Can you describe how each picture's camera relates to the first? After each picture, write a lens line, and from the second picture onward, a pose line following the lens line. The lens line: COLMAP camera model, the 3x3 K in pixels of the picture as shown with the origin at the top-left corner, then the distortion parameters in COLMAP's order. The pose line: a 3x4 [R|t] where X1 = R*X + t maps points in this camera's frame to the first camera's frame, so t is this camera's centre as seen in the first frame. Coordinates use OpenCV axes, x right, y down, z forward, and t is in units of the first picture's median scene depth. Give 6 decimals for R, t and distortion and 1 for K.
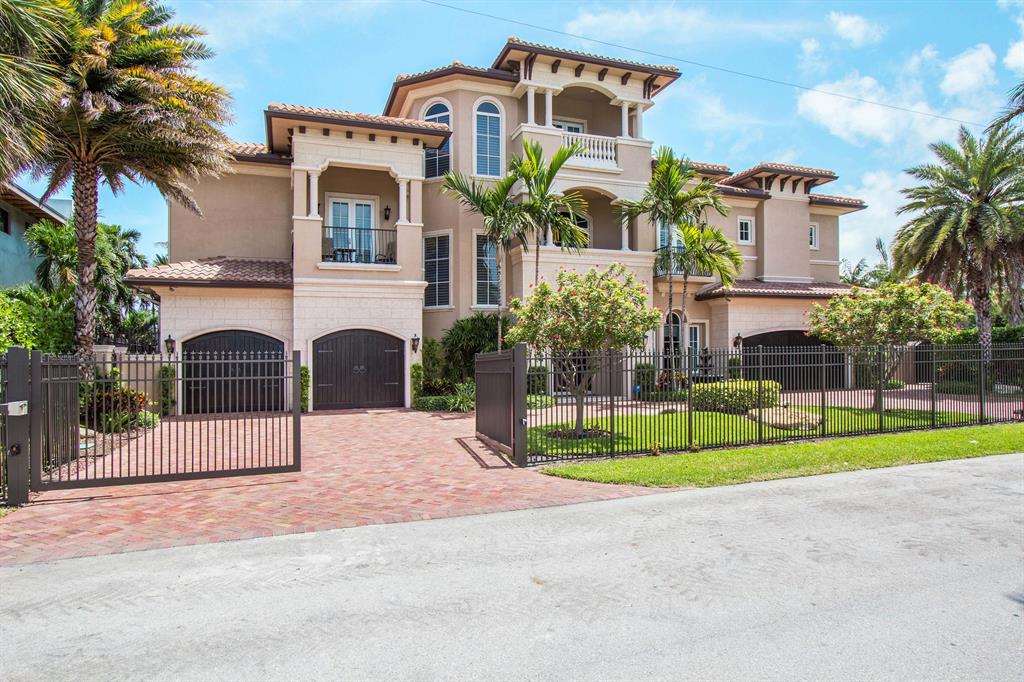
lens RADIAL K [[594.7, 0, 512.0], [0, 594.7, 341.0], [0, 0, 1]] dist [-0.017195, 0.000218]
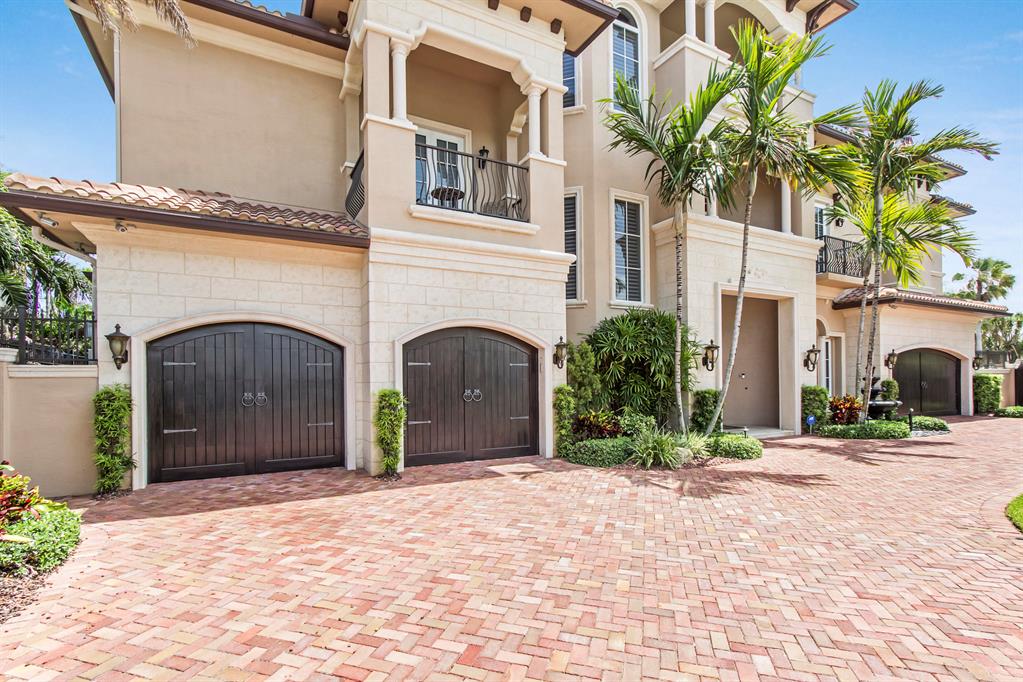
lens RADIAL K [[474.6, 0, 495.8], [0, 474.6, 375.3], [0, 0, 1]] dist [0.001314, 0.000104]
pose [[0.992111, 0.007494, 0.125137, -0.269194], [-0.010200, 0.999727, 0.021003, 0.016461], [-0.124945, -0.022114, 0.991917, 0.483349]]
